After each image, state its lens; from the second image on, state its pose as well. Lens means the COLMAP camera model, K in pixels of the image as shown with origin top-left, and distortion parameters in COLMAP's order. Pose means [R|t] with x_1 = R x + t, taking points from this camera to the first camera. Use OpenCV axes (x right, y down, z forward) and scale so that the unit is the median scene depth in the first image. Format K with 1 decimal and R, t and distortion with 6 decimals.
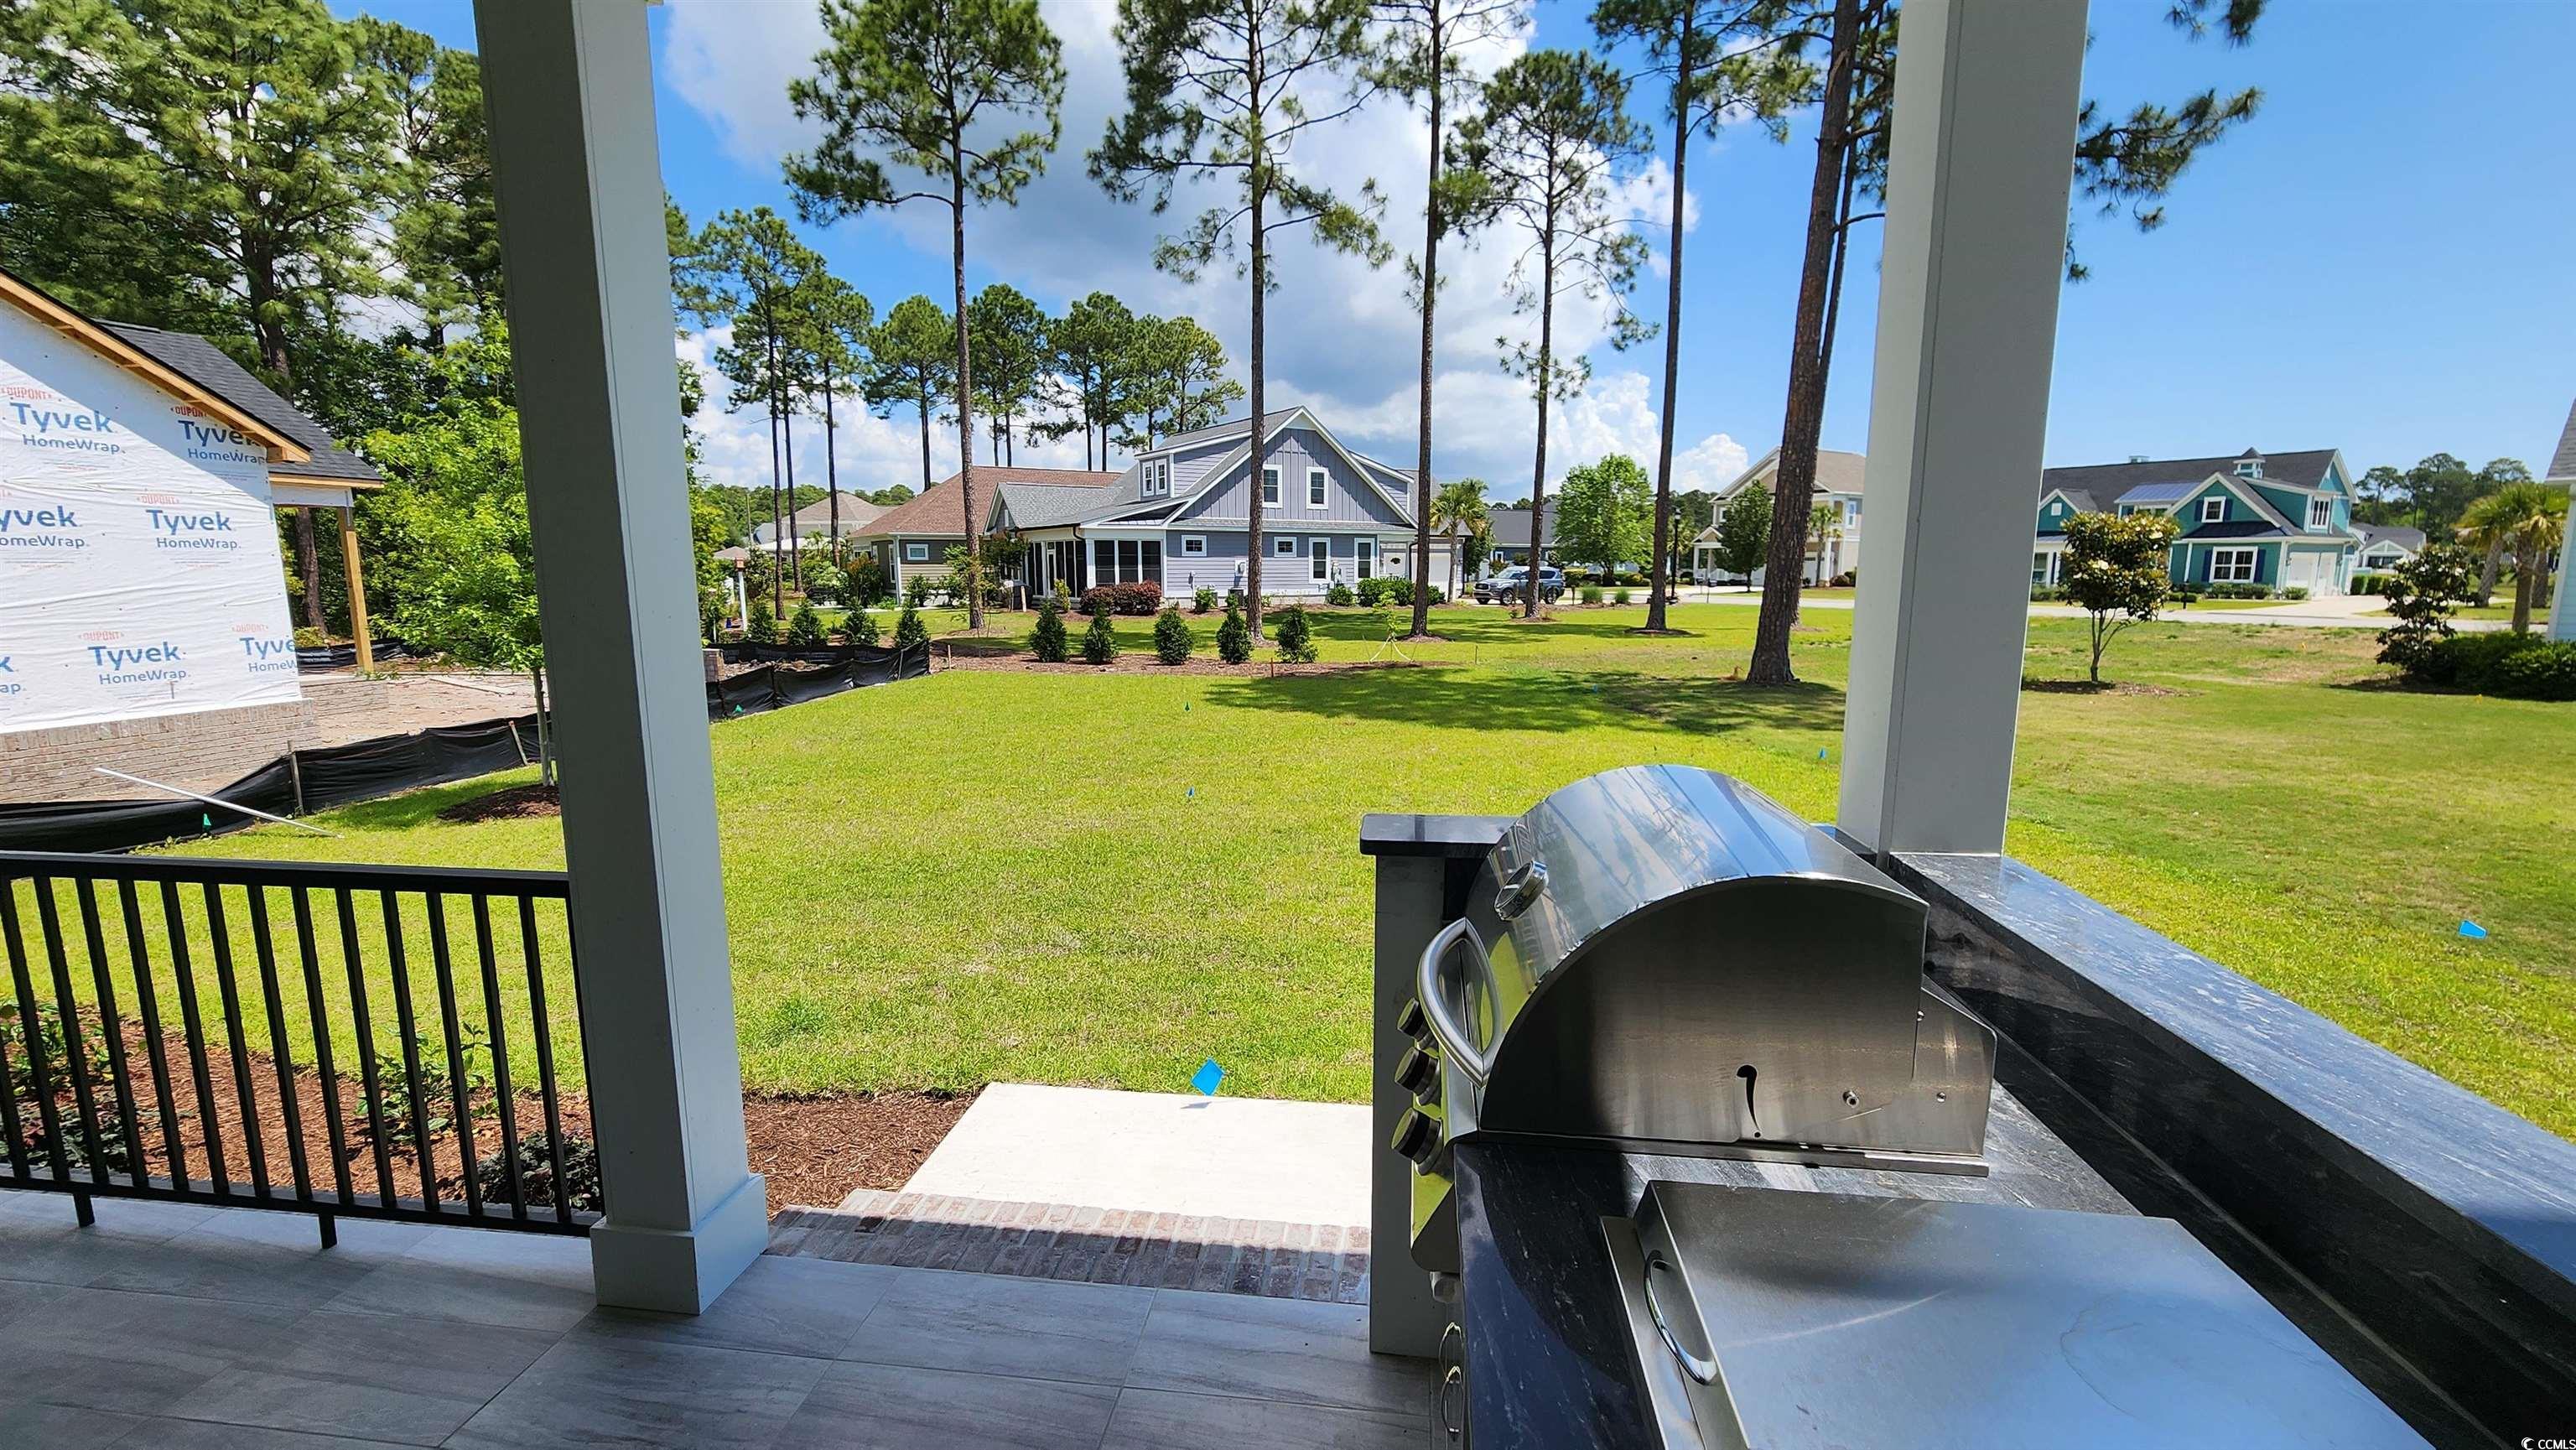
lens RADIAL K [[1061.4, 0, 1293.3], [0, 1061.4, 725.4], [0, 0, 1]] dist [-0.003964, 0.002157]
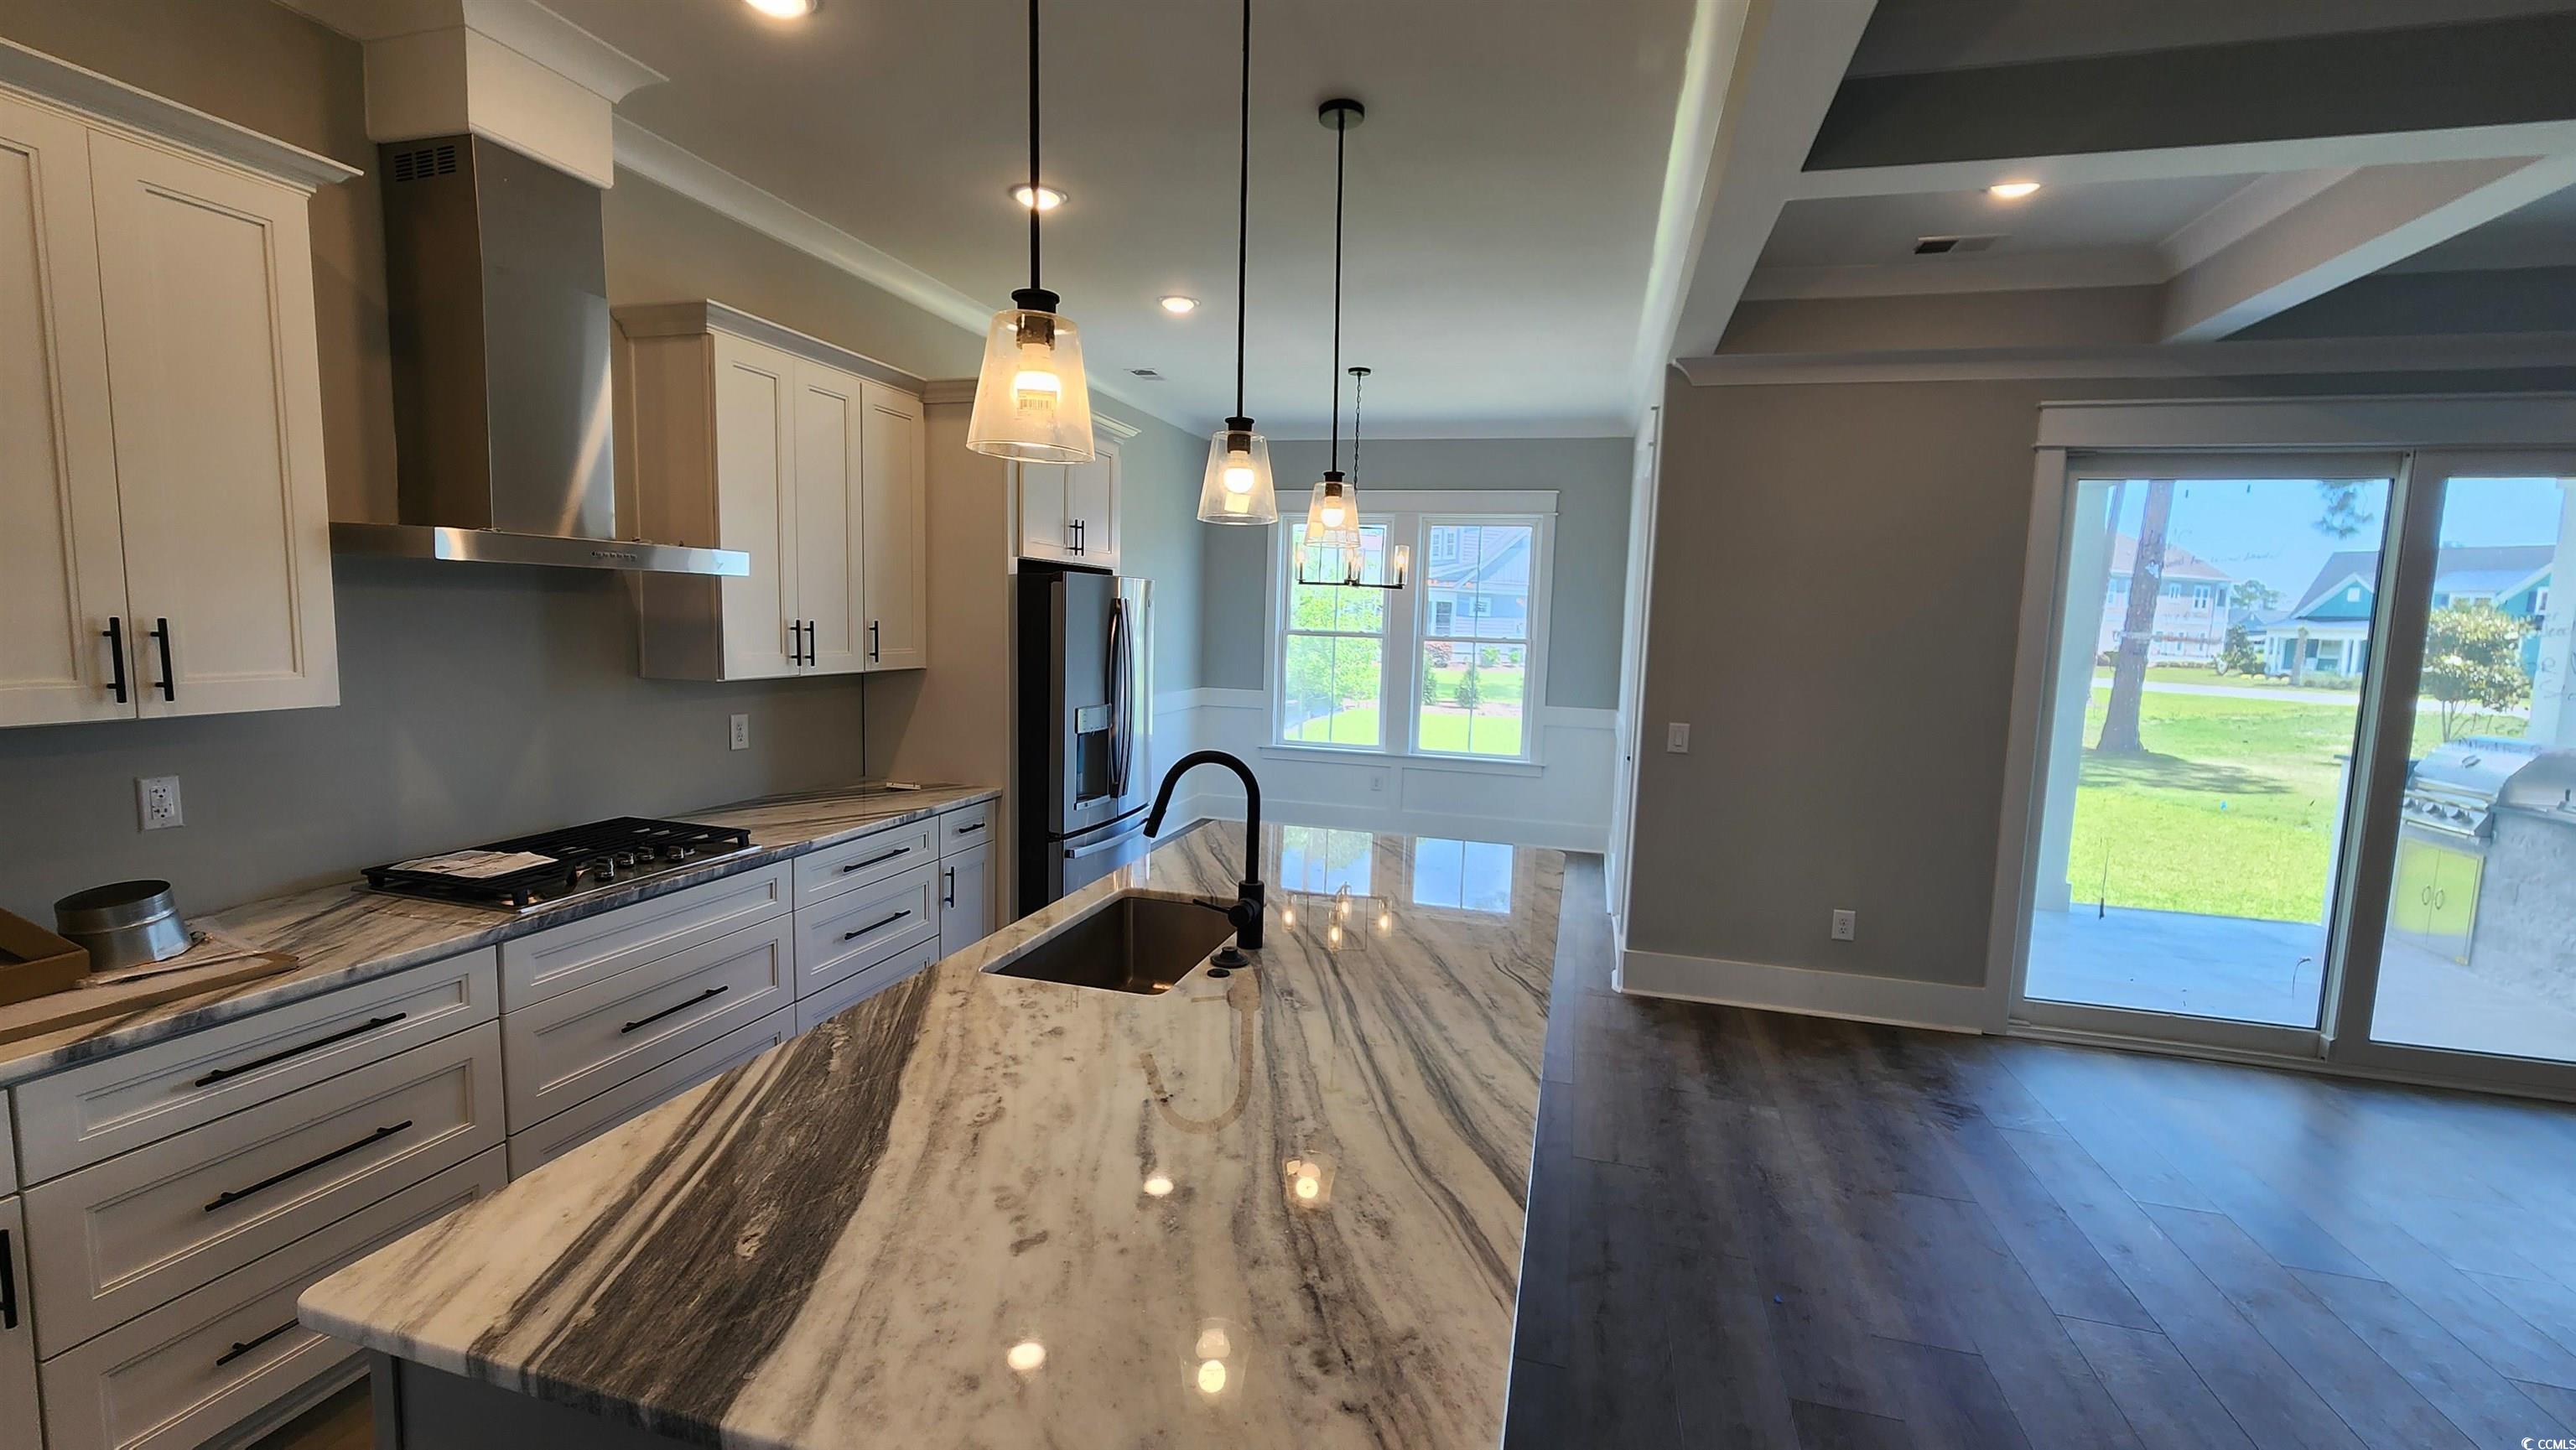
lens RADIAL K [[1061.4, 0, 1282.5], [0, 1061.4, 730.5], [0, 0, 1]] dist [-0.003964, 0.002157]
pose [[0.987080, 0.049308, -0.152454, -0.208240], [-0.056087, 0.997605, -0.040489, 0.026237], [0.150092, 0.048517, 0.987481, -0.206635]]
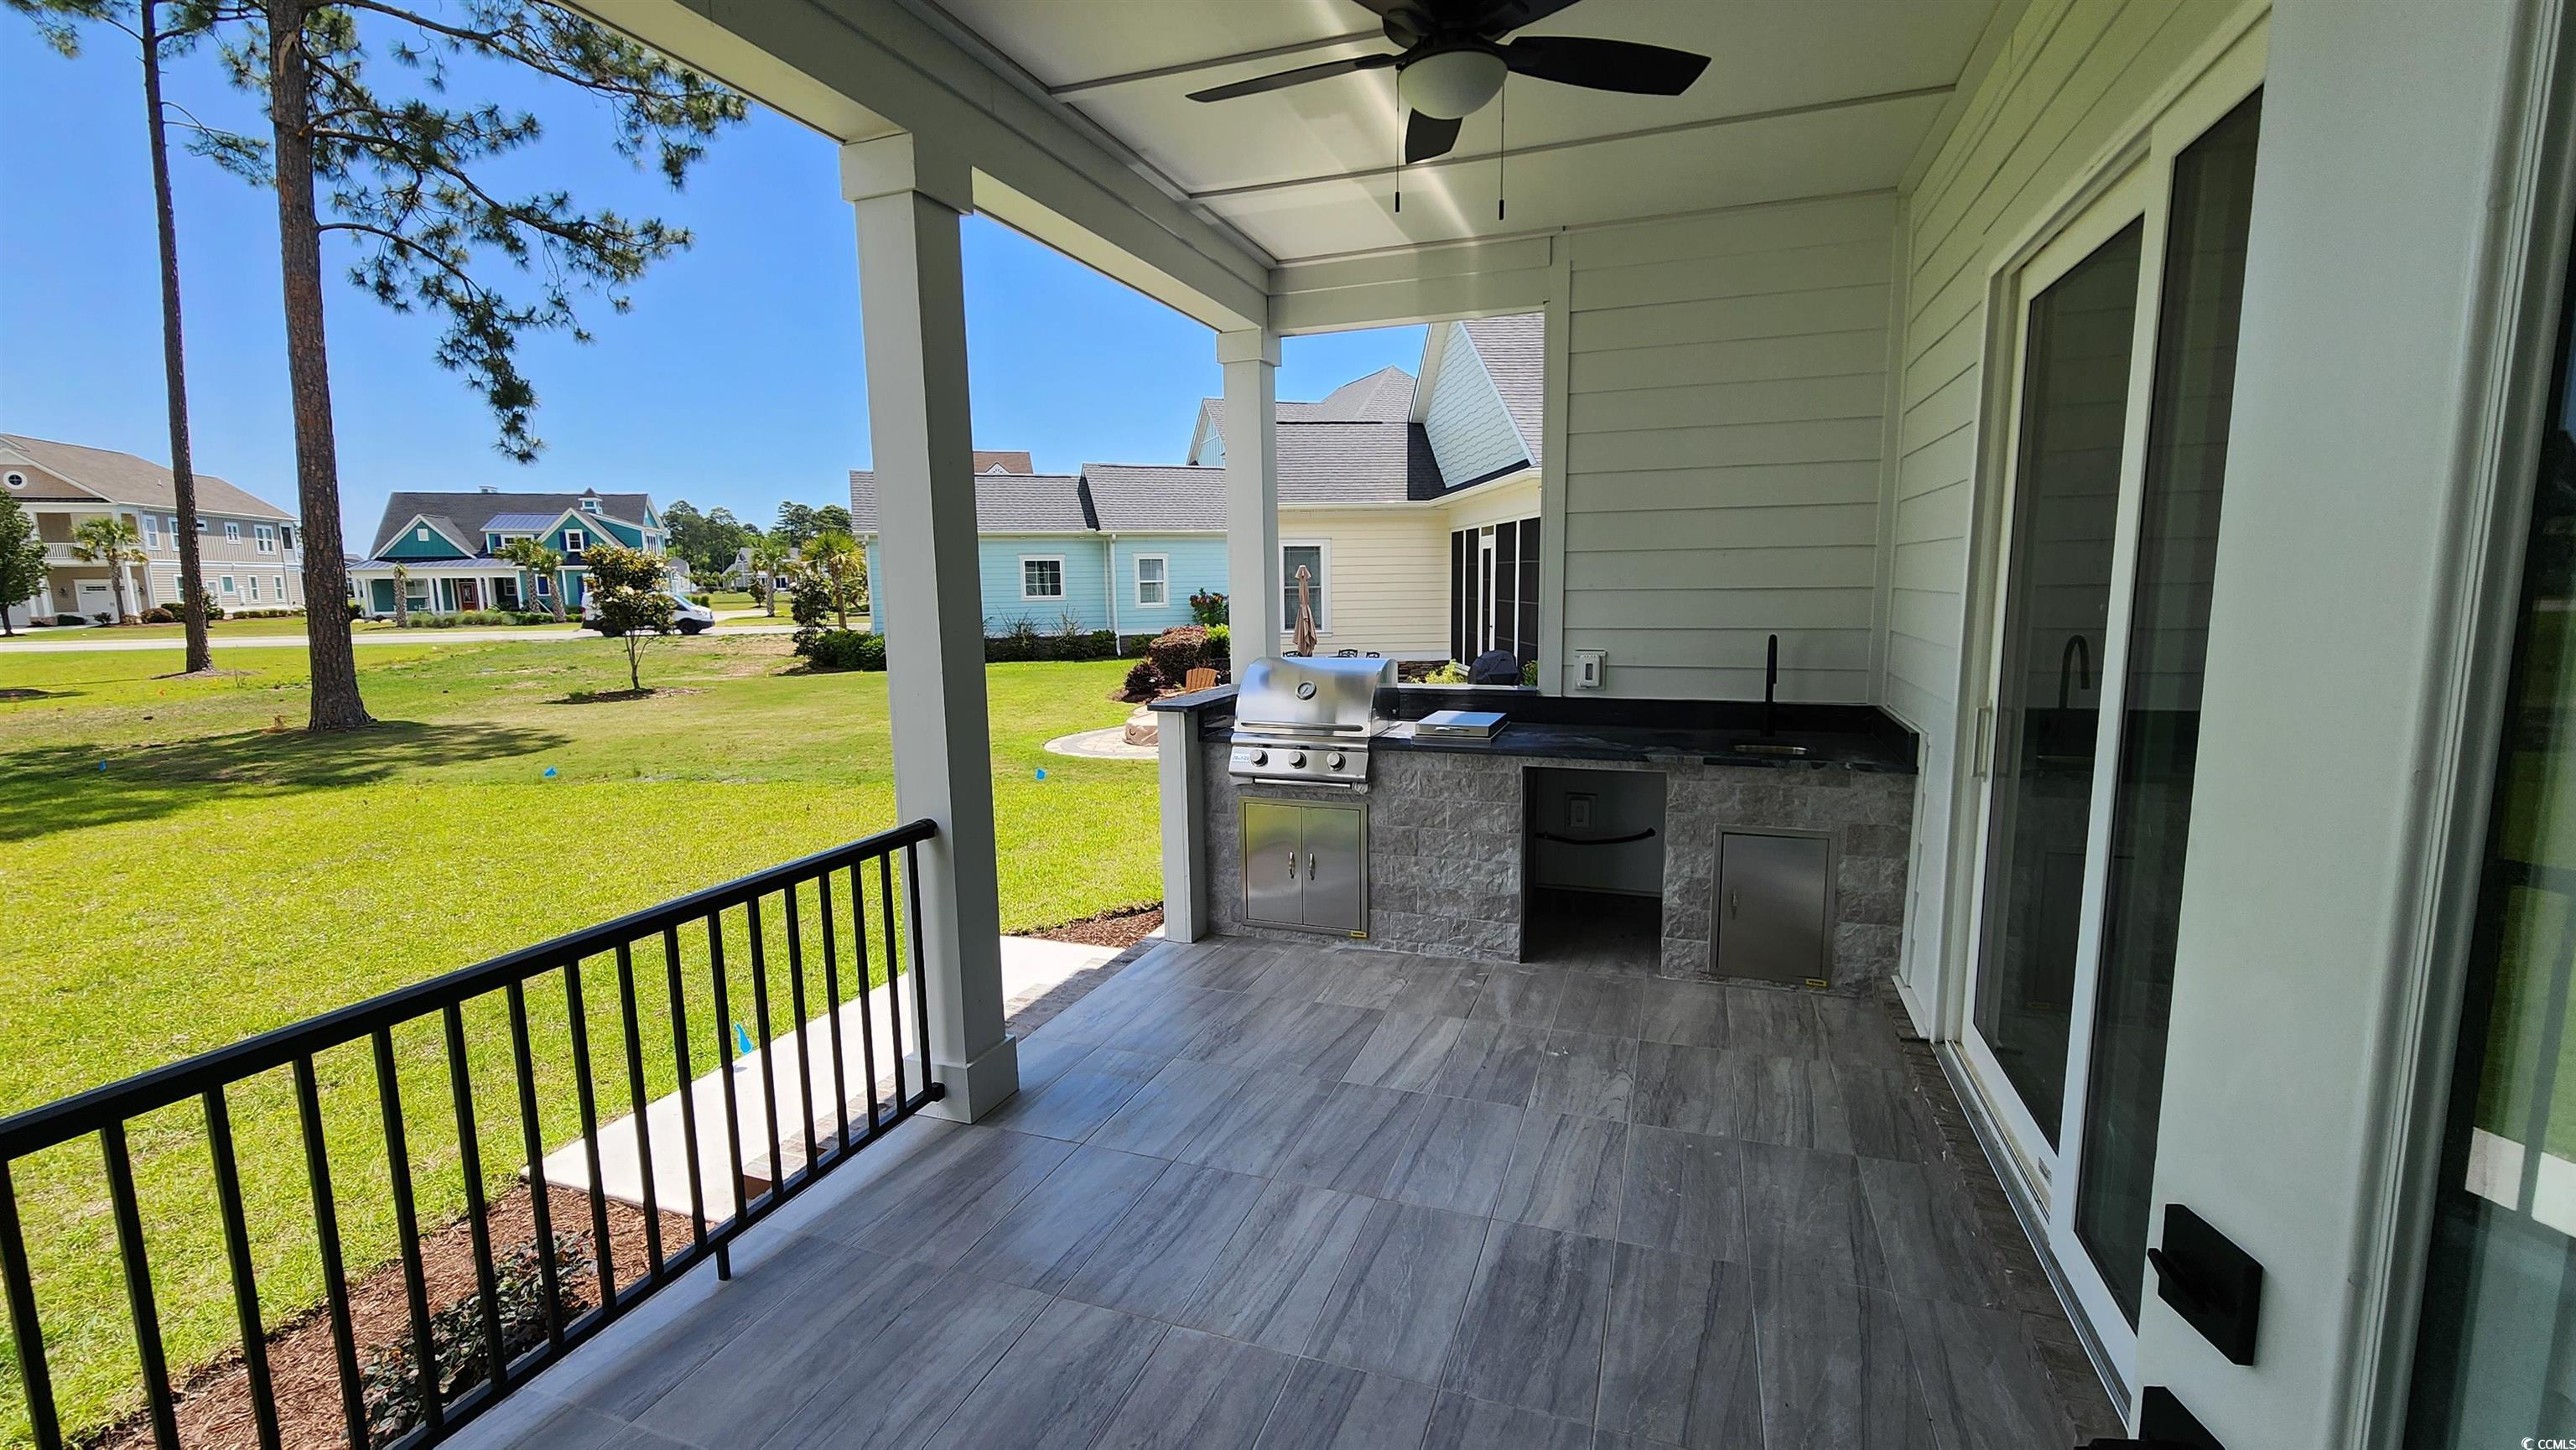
lens RADIAL K [[1061.4, 0, 1298.3], [0, 1061.4, 723.6], [0, 0, 1]] dist [-0.003964, 0.002157]
pose [[0.229558, -0.136088, 0.963734, -0.166621], [0.160388, 0.981929, 0.100453, -0.003935], [-0.959989, 0.131512, 0.247236, 0.015706]]
